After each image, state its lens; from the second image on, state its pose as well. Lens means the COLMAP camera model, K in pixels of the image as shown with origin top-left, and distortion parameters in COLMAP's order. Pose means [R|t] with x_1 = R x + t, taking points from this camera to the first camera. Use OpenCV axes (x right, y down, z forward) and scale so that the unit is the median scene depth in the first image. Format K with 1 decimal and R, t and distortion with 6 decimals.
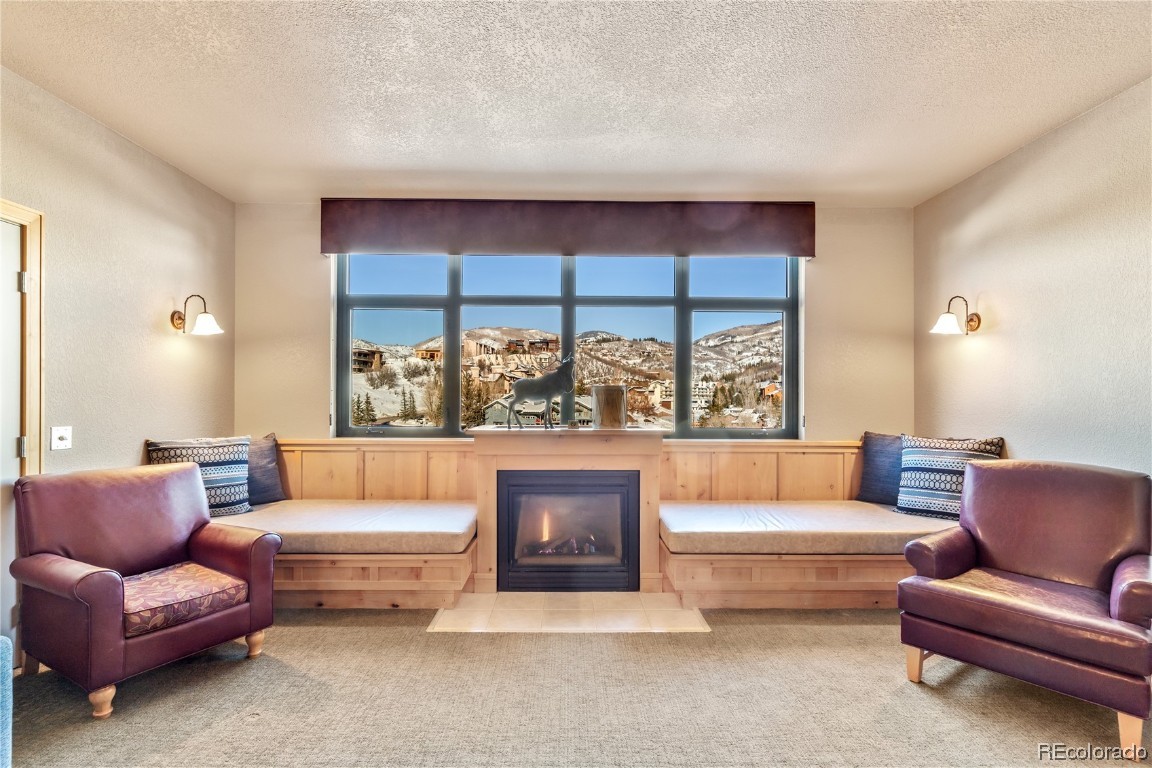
lens RADIAL K [[548.4, 0, 567.6], [0, 548.4, 396.0], [0, 0, 1]] dist [-0.003616, 0.000860]
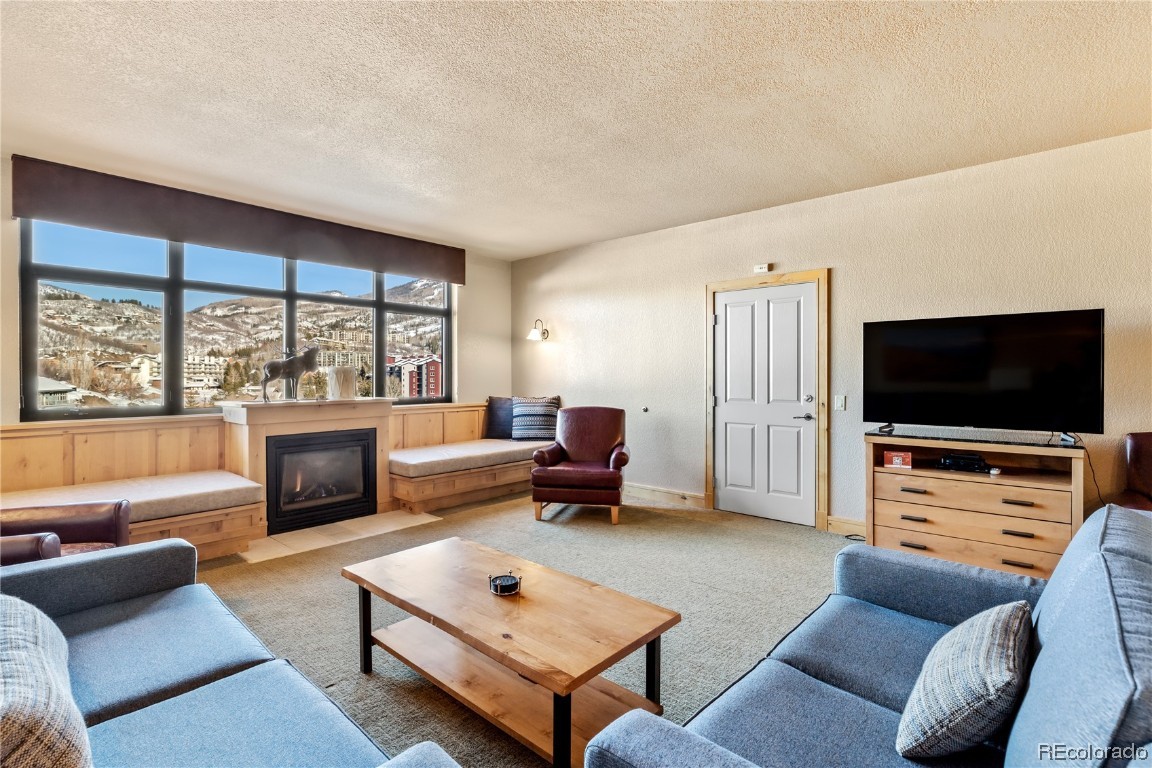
lens RADIAL K [[548.4, 0, 571.7], [0, 548.4, 375.6], [0, 0, 1]] dist [-0.003616, 0.000860]
pose [[0.673715, -0.004121, 0.738980, -0.489216], [0.000860, 0.999988, 0.004793, -0.003453], [-0.738991, -0.002594, 0.673710, -0.270968]]
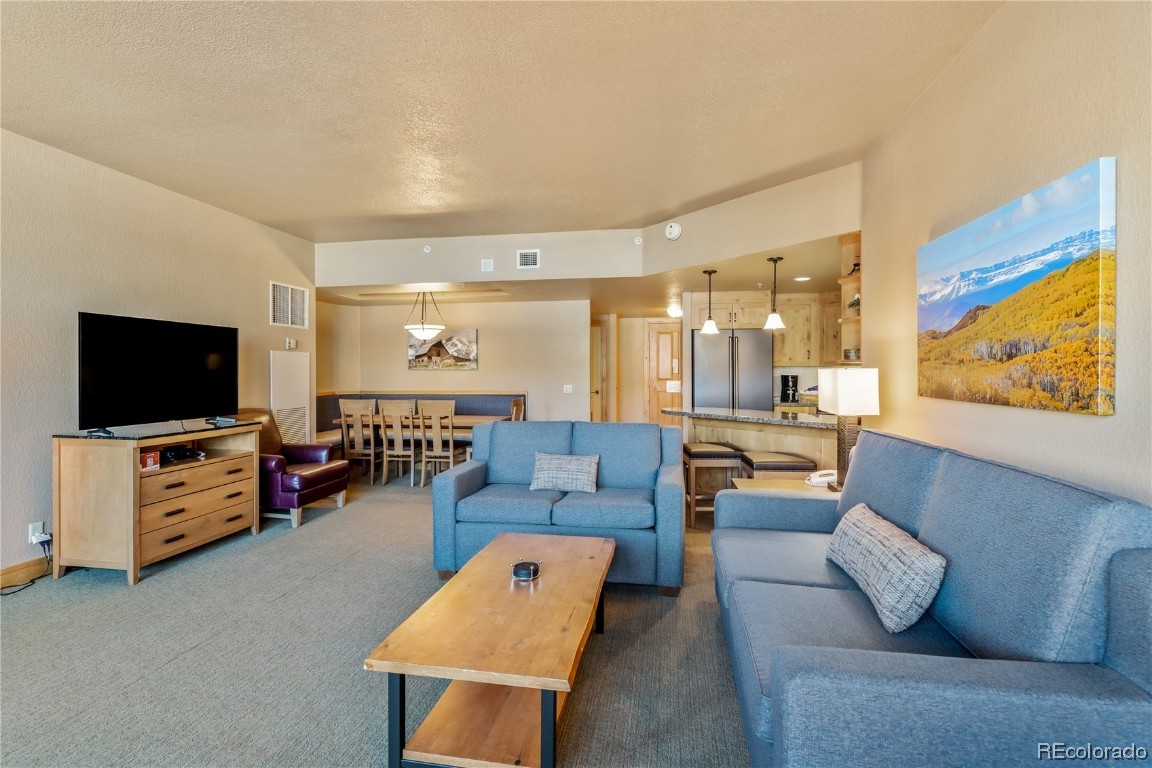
lens RADIAL K [[548.4, 0, 571.6], [0, 548.4, 374.9], [0, 0, 1]] dist [-0.003616, 0.000860]
pose [[-0.984297, -0.001940, 0.176507, -0.296308], [-0.001444, 0.999995, 0.002940, -0.002730], [-0.176512, 0.002639, -0.984295, 0.642431]]
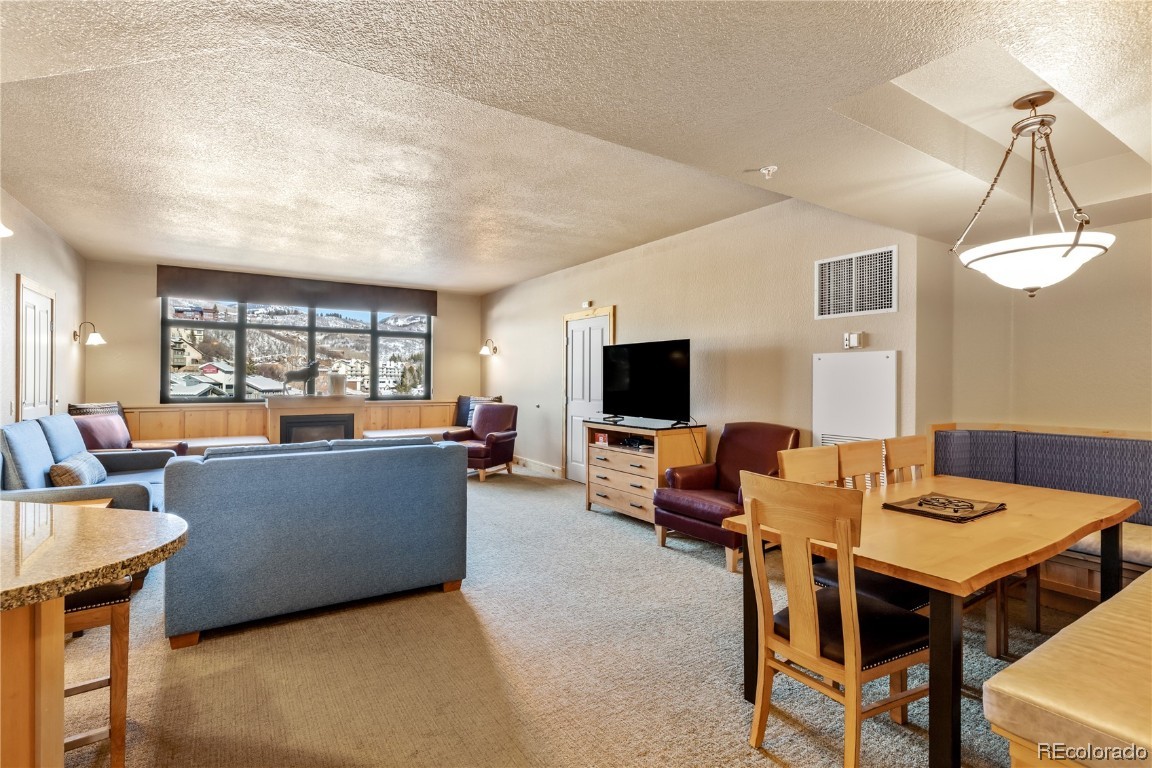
lens RADIAL K [[548.4, 0, 569.5], [0, 548.4, 378.9], [0, 0, 1]] dist [-0.003616, 0.000860]
pose [[0.846969, 0.001237, 0.531640, -0.260267], [-0.003946, 0.999984, 0.003960, -0.012514], [-0.531627, -0.005452, 0.846961, -1.121873]]
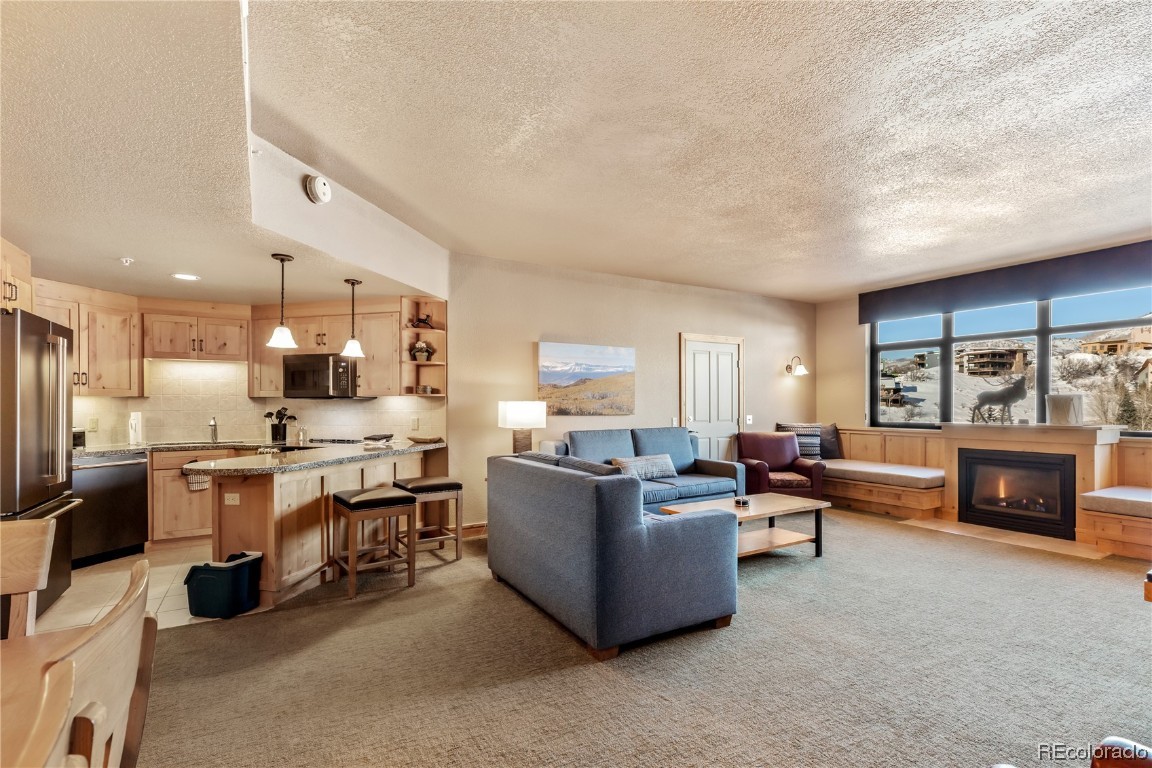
lens RADIAL K [[518.2, 0, 569.8], [0, 518.2, 407.6], [0, 0, 1]] dist [0.004141, -0.000595]
pose [[0.499673, -0.000406, -0.866214, 0.550018], [0.006897, 0.999970, 0.003510, 0.001238], [0.866187, -0.007728, 0.499661, -0.677918]]
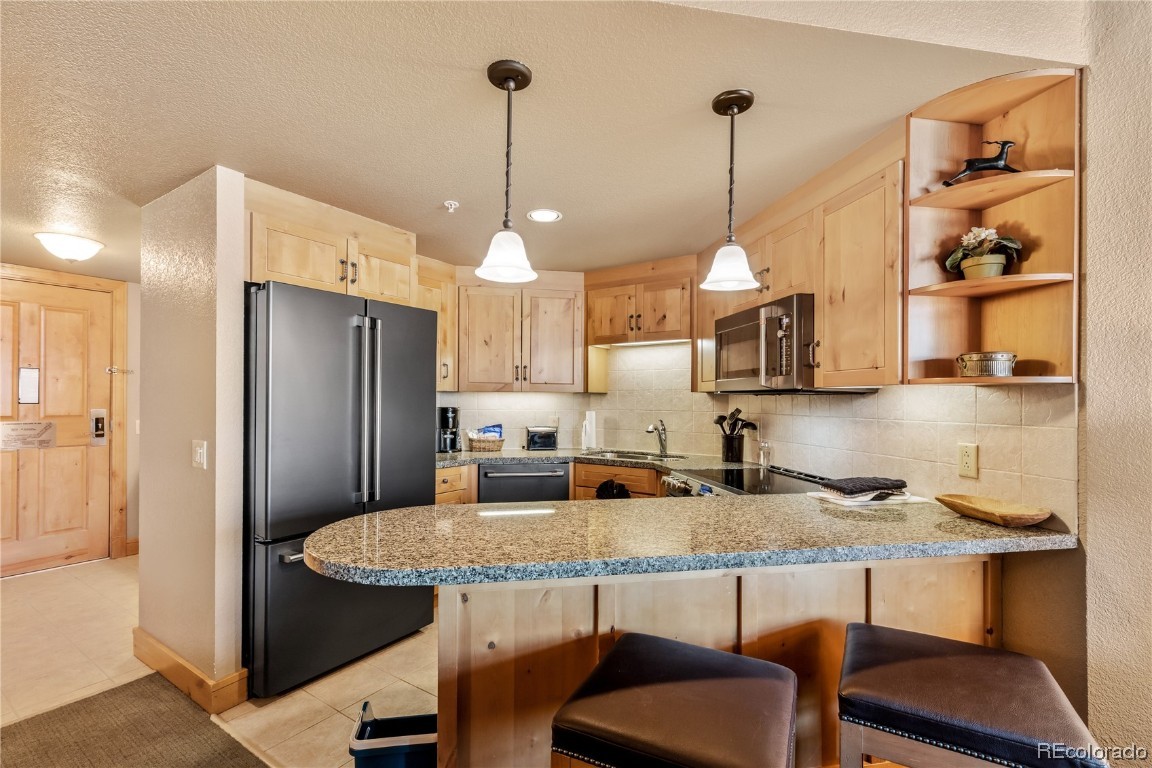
lens RADIAL K [[518.2, 0, 568.7], [0, 518.2, 398.3], [0, 0, 1]] dist [0.004141, -0.000595]
pose [[-0.573609, -0.008217, -0.819088, -0.113883], [-0.003428, 0.999965, -0.007631, -0.007892], [0.819122, -0.001570, -0.573617, -0.415219]]
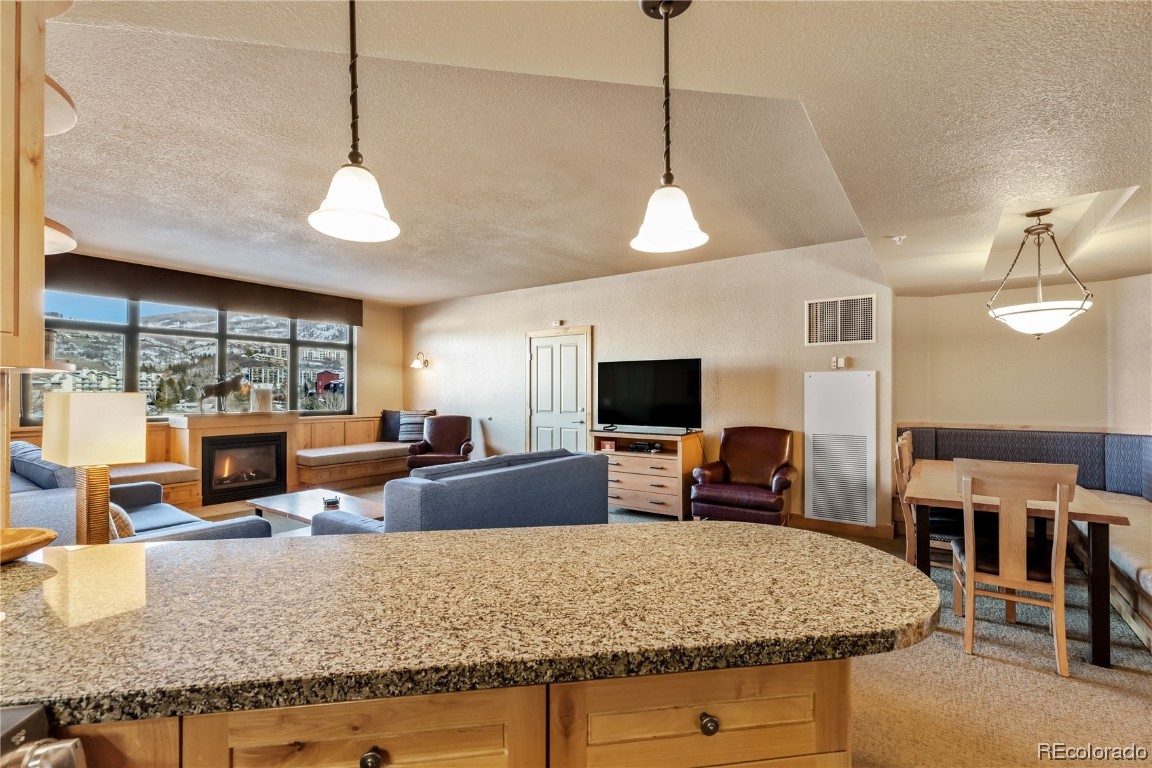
lens RADIAL K [[518.2, 0, 571.1], [0, 518.2, 389.7], [0, 0, 1]] dist [0.004141, -0.000595]
pose [[0.590069, 0.001485, 0.807351, -0.662438], [-0.001589, 0.999999, -0.000678, -0.013299], [-0.807351, -0.000883, 0.590070, -0.792641]]
